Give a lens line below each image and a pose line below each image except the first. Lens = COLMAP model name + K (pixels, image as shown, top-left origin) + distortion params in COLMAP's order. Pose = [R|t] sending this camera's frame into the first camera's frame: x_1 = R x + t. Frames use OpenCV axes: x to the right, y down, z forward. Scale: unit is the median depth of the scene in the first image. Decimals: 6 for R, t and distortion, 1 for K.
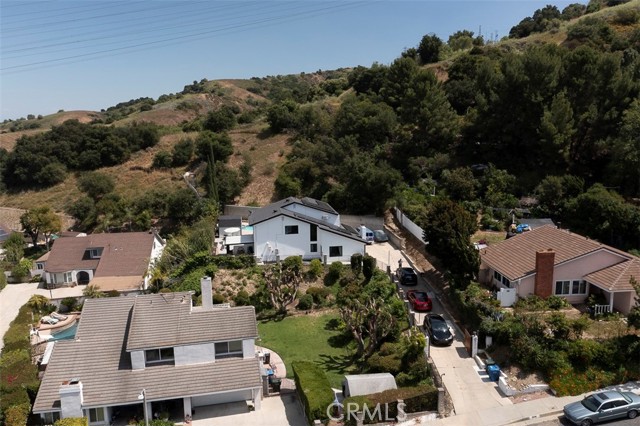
lens RADIAL K [[520.5, 0, 320.0], [0, 520.5, 213.0], [0, 0, 1]] dist [-0.006990, -0.001978]
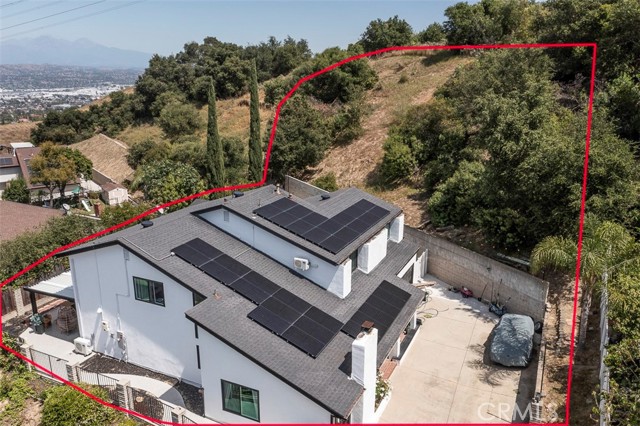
lens RADIAL K [[508.5, 0, 320.0], [0, 508.5, 213.0], [0, 0, 1]] dist [-0.015760, 0.001483]
pose [[0.827046, 0.171121, -0.535456, 0.126724], [-0.116145, 0.984005, 0.135076, -0.046531], [0.550005, -0.049524, 0.833692, 0.495218]]
